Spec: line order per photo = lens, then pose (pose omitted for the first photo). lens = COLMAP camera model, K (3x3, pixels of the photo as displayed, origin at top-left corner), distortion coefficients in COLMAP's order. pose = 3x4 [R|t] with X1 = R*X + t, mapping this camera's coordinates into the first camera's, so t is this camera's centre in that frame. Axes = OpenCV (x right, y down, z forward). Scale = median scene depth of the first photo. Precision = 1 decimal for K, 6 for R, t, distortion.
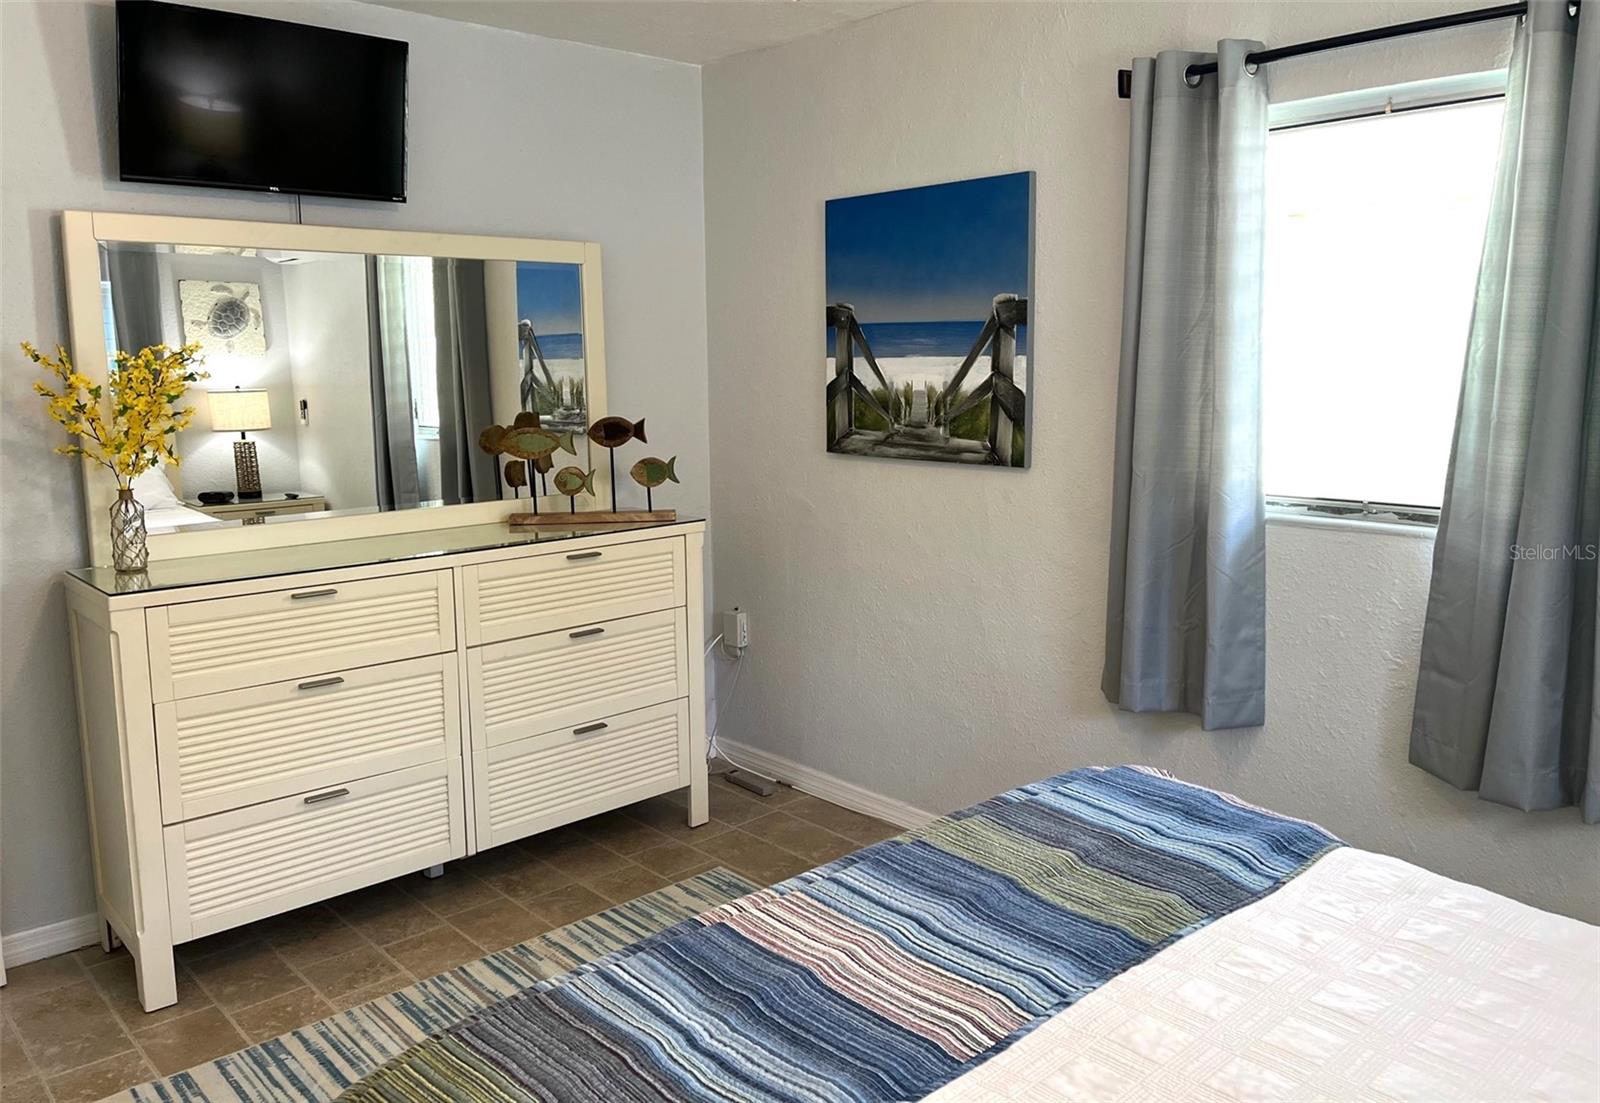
lens RADIAL K [[1220.7, 0, 800.0], [0, 1220.7, 551.5], [0, 0, 1]] dist [0.052215, -0.000089]
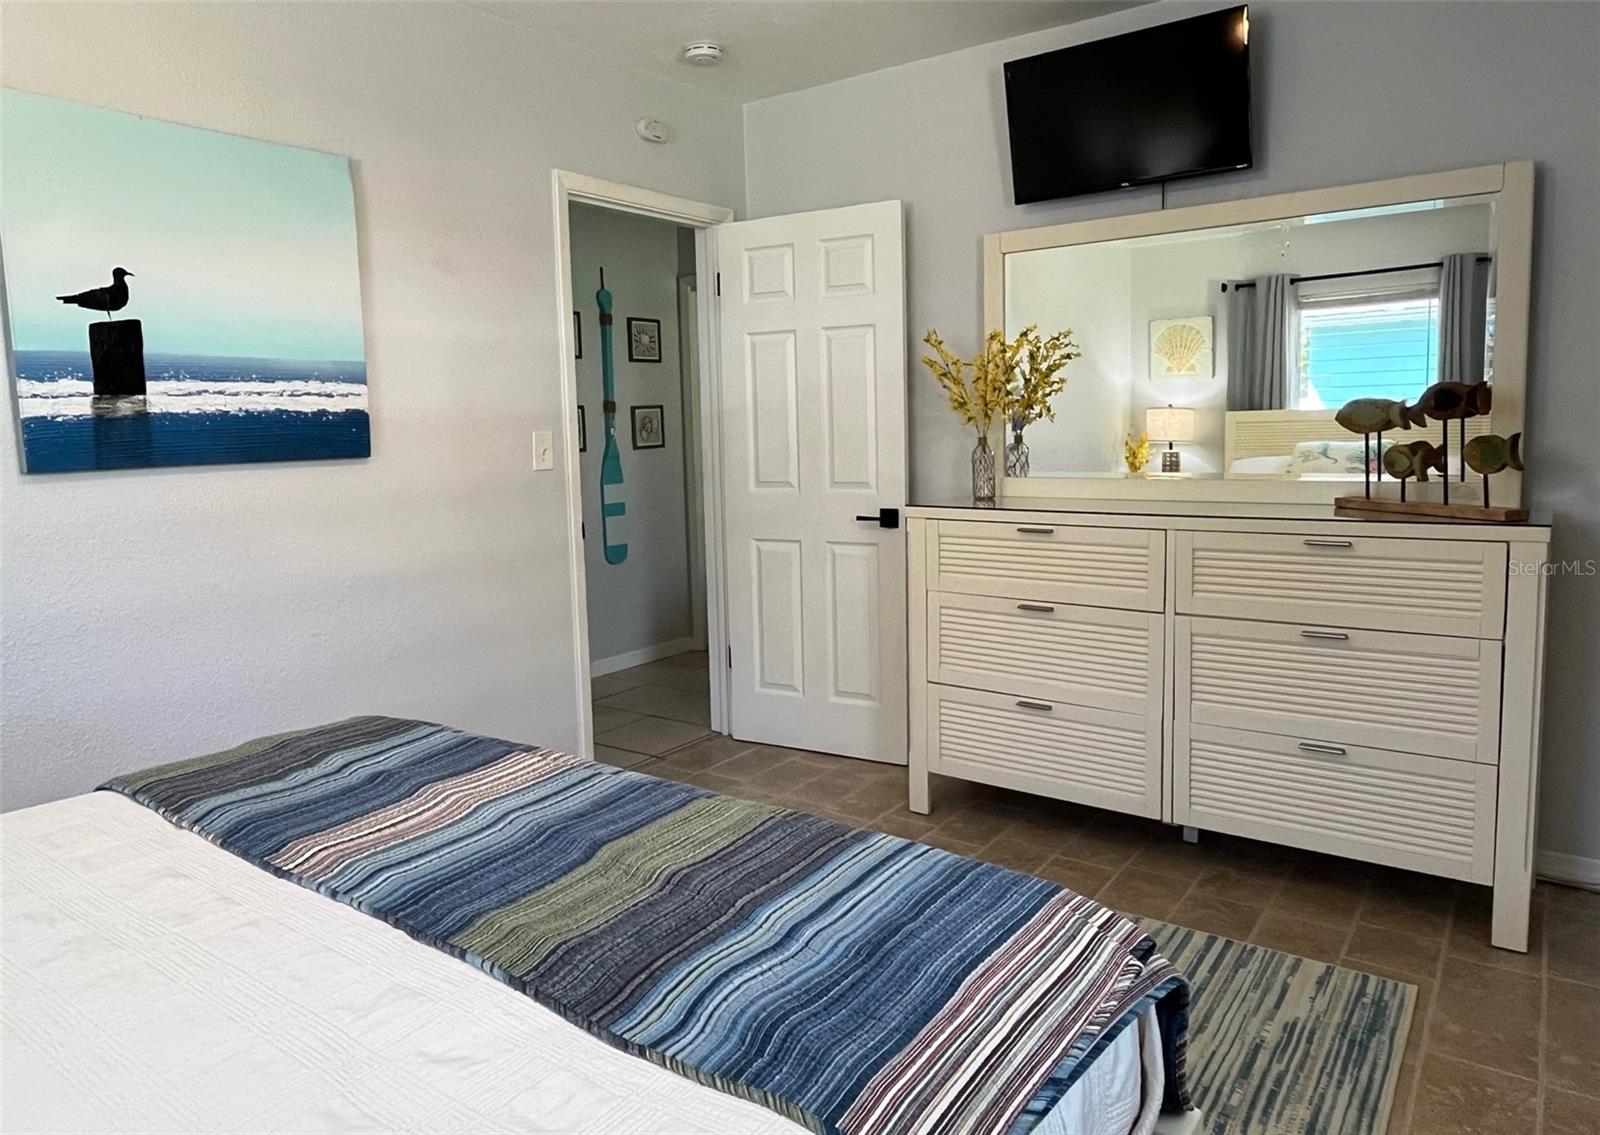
lens RADIAL K [[1032.6, 0, 800.4], [0, 1032.6, 526.5], [0, 0, 1]] dist [-0.004298, -0.001037]
pose [[0.196919, 0.103588, -0.974932, 0.477881], [-0.136440, 0.987622, 0.077378, -0.013661], [0.970880, 0.117783, 0.208615, 0.527192]]
